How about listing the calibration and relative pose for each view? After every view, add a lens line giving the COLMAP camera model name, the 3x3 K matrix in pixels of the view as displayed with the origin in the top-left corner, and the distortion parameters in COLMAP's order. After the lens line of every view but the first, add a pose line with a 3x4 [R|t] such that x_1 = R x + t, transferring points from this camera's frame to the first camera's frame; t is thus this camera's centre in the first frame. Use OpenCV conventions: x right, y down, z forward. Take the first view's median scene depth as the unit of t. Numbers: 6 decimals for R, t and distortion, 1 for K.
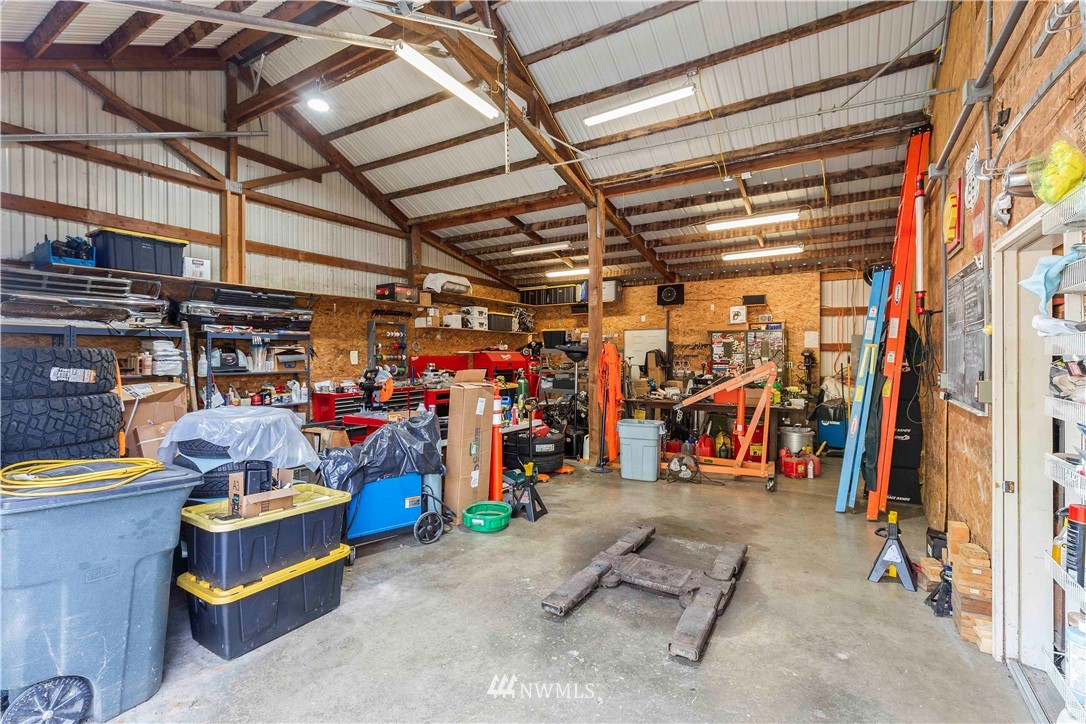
lens RADIAL K [[501.8, 0, 540.5], [0, 501.8, 360.5], [0, 0, 1]] dist [0.011713, -0.000324]
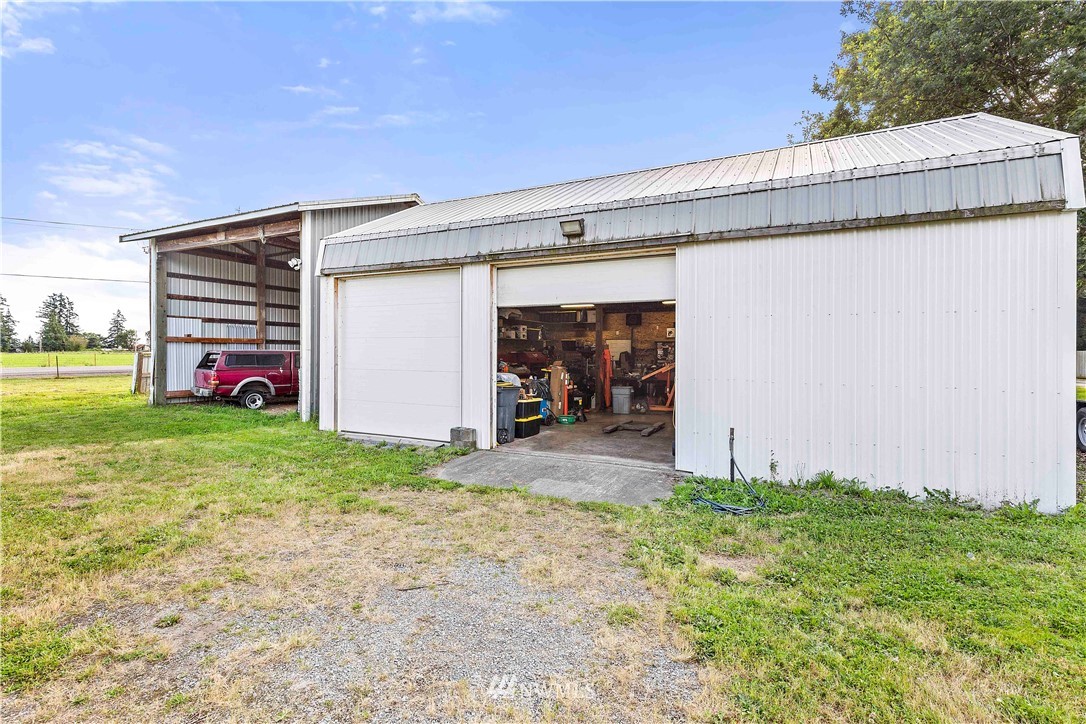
lens RADIAL K [[501.8, 0, 543.9], [0, 501.8, 358.5], [0, 0, 1]] dist [0.011713, -0.000324]
pose [[0.995451, 0.004658, 0.095165, -0.228871], [-0.004821, 0.999987, 0.001485, 0.000848], [-0.095157, -0.001937, 0.995460, -0.742867]]
